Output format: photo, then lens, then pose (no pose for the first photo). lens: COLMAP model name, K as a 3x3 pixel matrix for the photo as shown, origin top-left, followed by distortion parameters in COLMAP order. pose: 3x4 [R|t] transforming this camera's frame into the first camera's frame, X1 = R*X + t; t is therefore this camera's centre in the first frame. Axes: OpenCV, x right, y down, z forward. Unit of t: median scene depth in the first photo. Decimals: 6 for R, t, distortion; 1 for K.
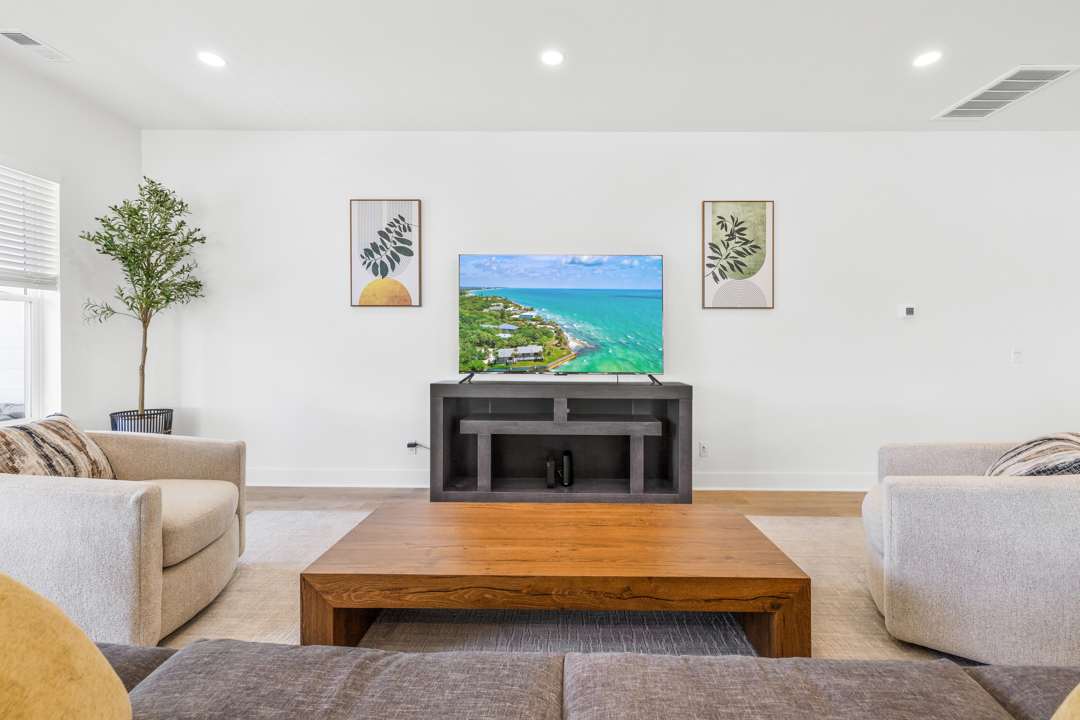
lens RADIAL K [[447.5, 0, 549.7], [0, 447.5, 345.6], [0, 0, 1]] dist [-0.000736, -0.000325]
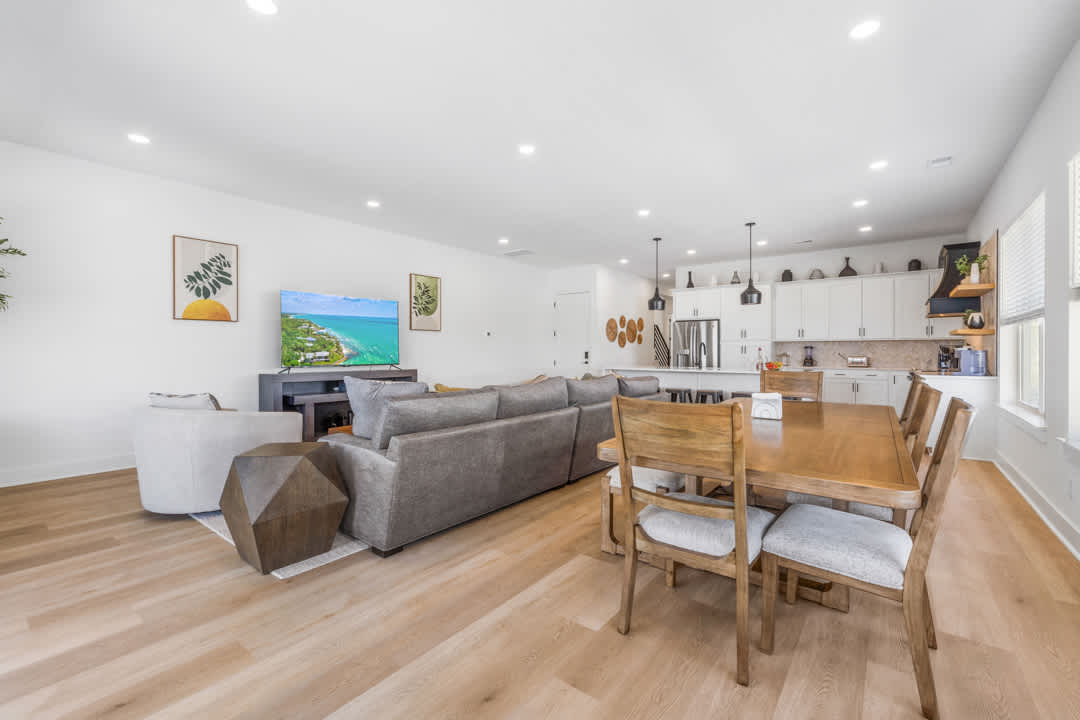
lens RADIAL K [[459.1, 0, 543.7], [0, 459.1, 351.7], [0, 0, 1]] dist [0.011921, 0.000245]
pose [[0.606334, -0.007100, 0.795179, -0.862328], [0.011304, 0.999936, 0.000308, 0.013652], [-0.795130, 0.008802, 0.606375, -0.618423]]
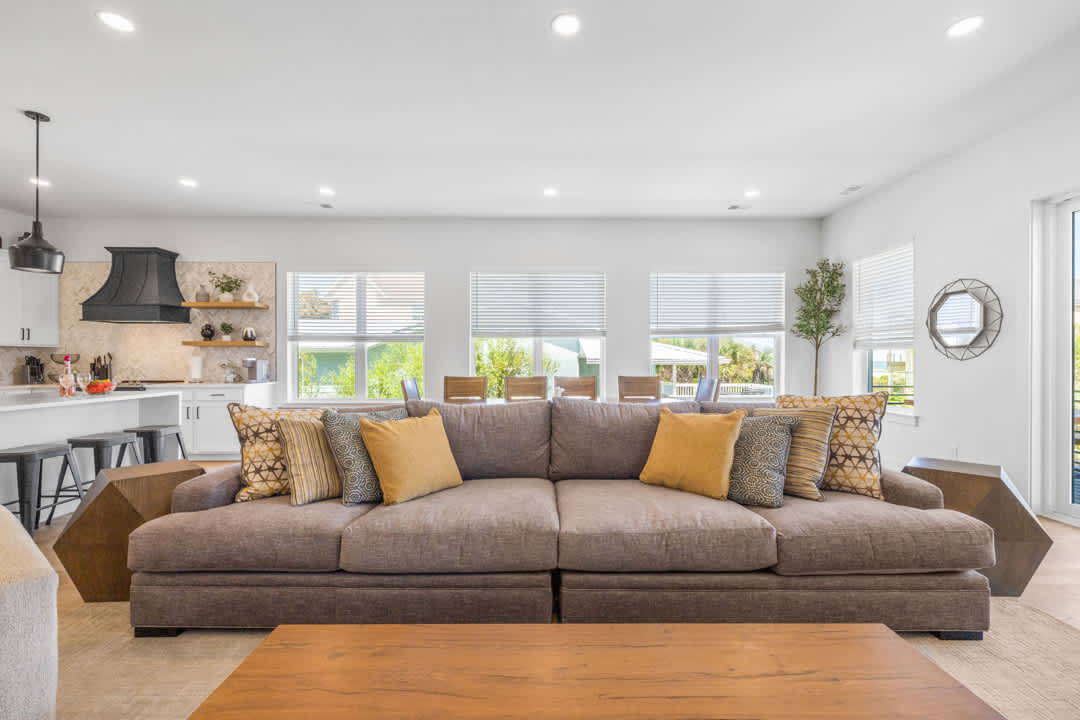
lens RADIAL K [[463.9, 0, 538.4], [0, 463.9, 360.5], [0, 0, 1]] dist [0.002999, 0.000401]
pose [[-0.999827, -0.003762, -0.018208, 0.051923], [-0.003957, 0.999935, 0.010684, 0.004816], [0.018166, 0.010754, -0.999777, 0.770463]]
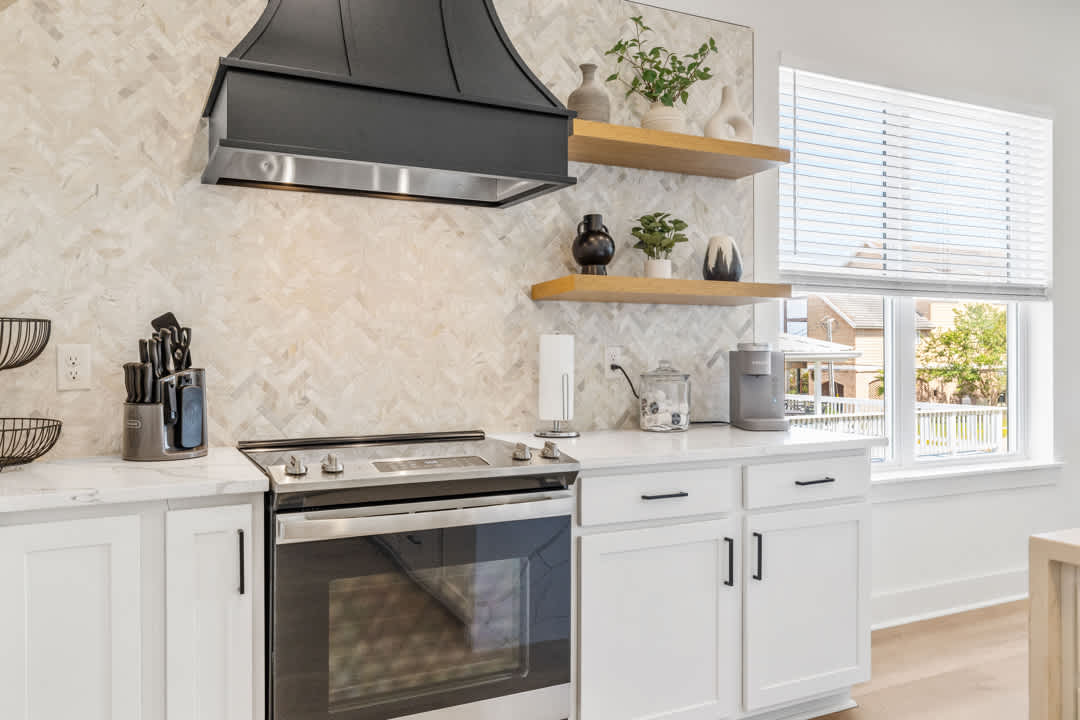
lens RADIAL K [[822.8, 0, 543.1], [0, 822.8, 346.1], [0, 0, 1]] dist [-0.001163, 0.000900]
pose [[-0.891845, -0.006601, -0.452292, 1.505728], [-0.007054, 0.999975, -0.000685, 0.022310], [0.452285, 0.002580, -0.891870, -0.173892]]
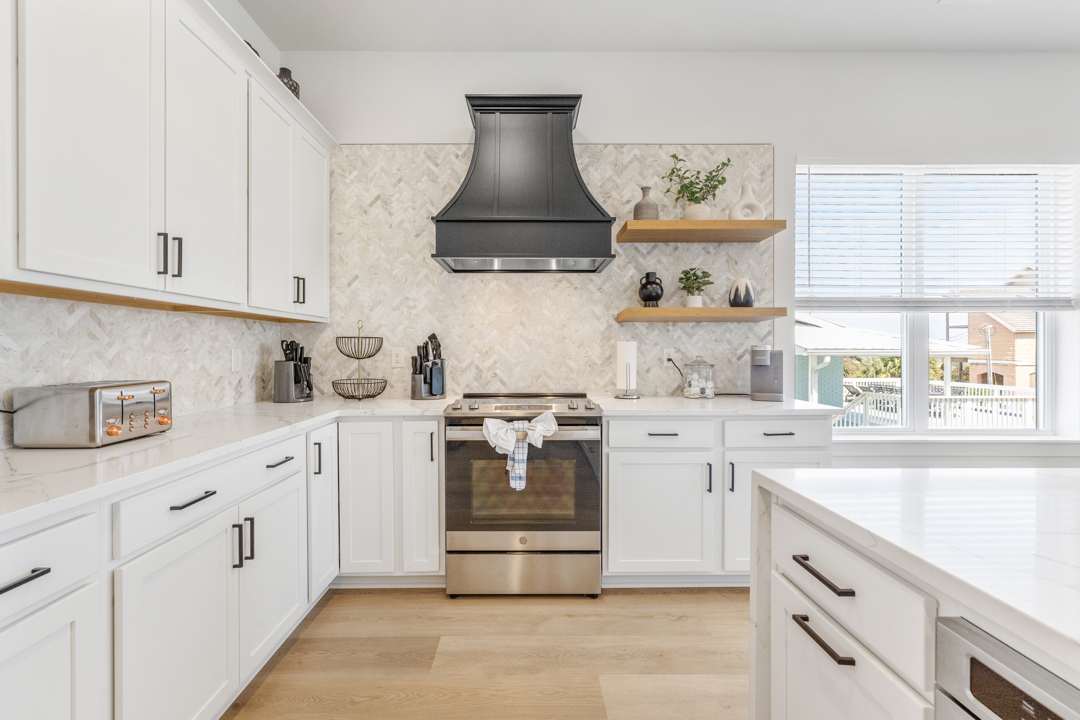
lens RADIAL K [[458.0, 0, 532.2], [0, 458.0, 350.3], [0, 0, 1]] dist [0.001225, 0.000382]
pose [[-0.999943, -0.002785, -0.010349, 1.325971], [-0.002869, 0.999963, 0.008074, 0.020571], [0.010327, 0.008103, -0.999914, -0.094680]]
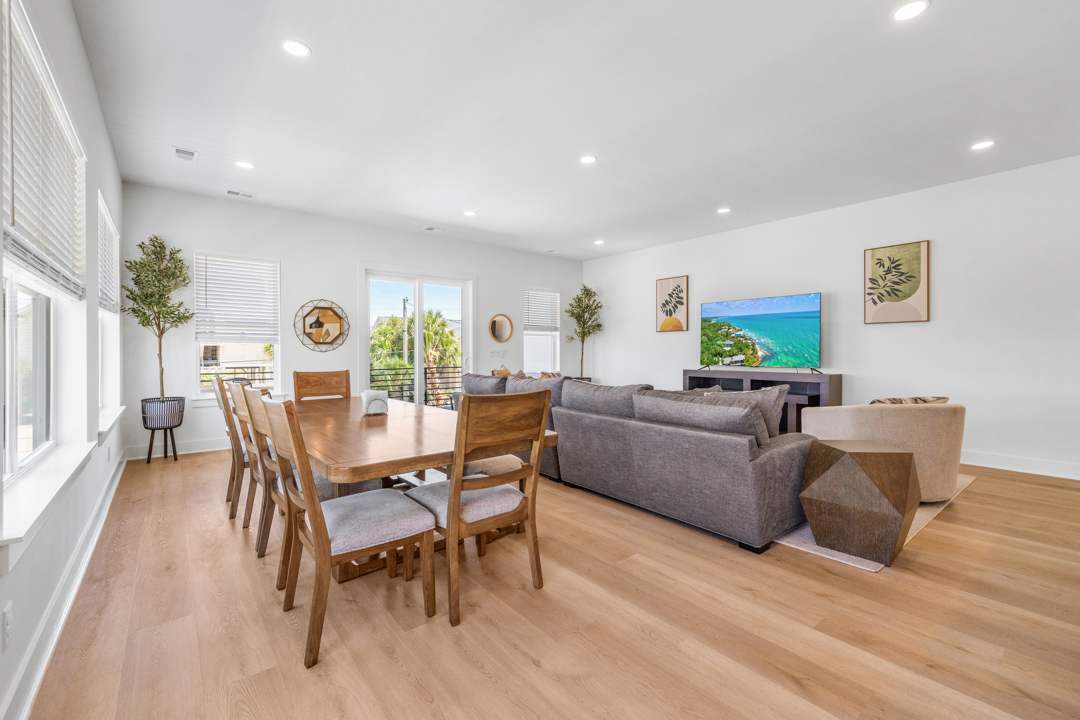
lens RADIAL K [[450.2, 0, 531.4], [0, 450.2, 351.9], [0, 0, 1]] dist [0.011369, -0.000102]
pose [[0.630389, -0.003429, -0.776272, 0.799634], [-0.005303, 0.999948, -0.008724, 0.023683], [0.776261, 0.009616, 0.630338, -0.744981]]
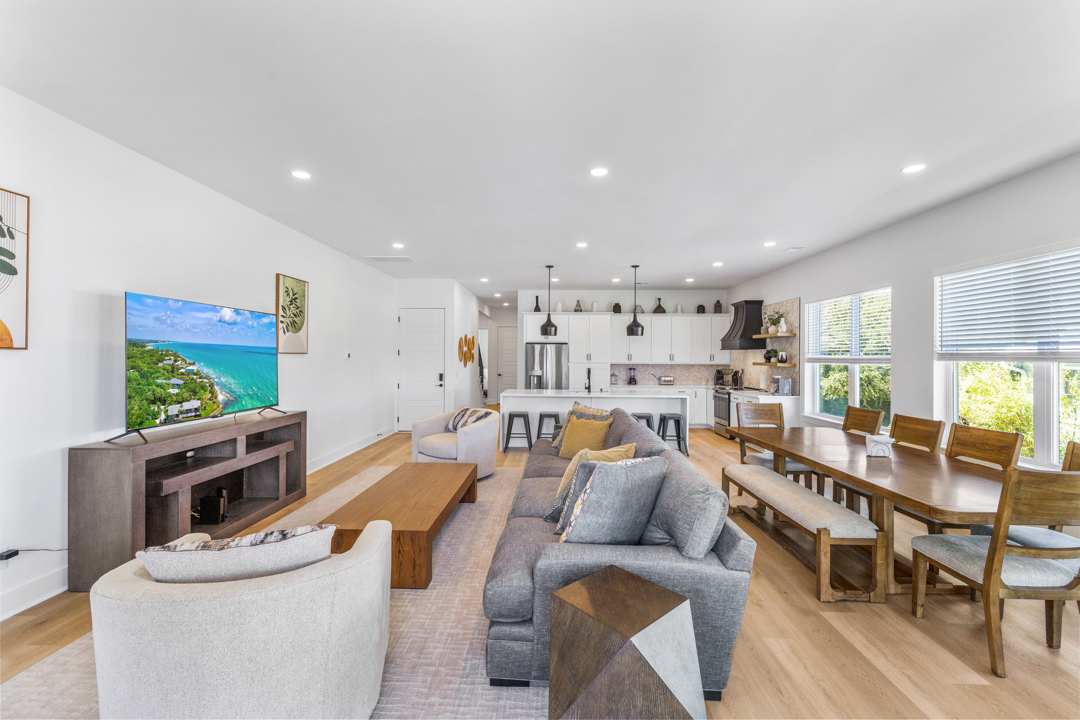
lens RADIAL K [[454.1, 0, 539.5], [0, 454.1, 353.9], [0, 0, 1]] dist [0.001617, 0.000119]
pose [[0.028804, 0.001929, 0.999583, -0.989400], [0.003656, 0.999991, -0.002035, -0.077218], [-0.999578, 0.003713, 0.028796, 0.185304]]
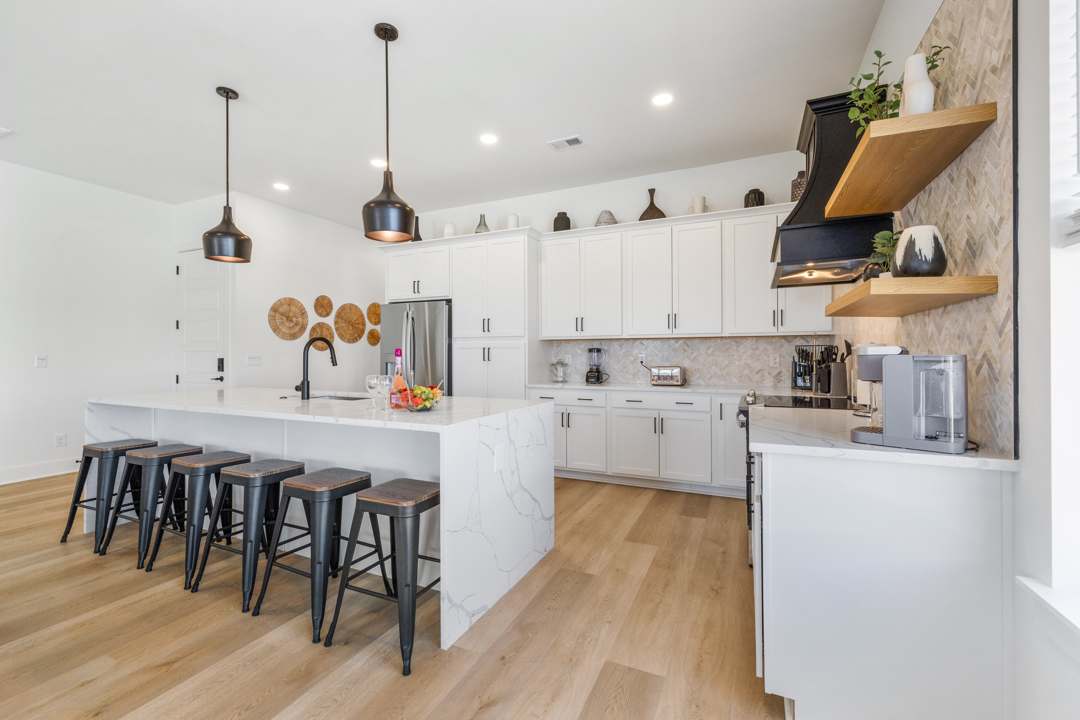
lens RADIAL K [[460.5, 0, 538.8], [0, 460.5, 354.3], [0, 0, 1]] dist [0.001256, -0.000108]
pose [[0.416506, -0.002095, 0.909130, 0.494558], [0.012445, 0.999917, -0.003397, 0.022036], [-0.909048, 0.012730, 0.416498, -0.669835]]
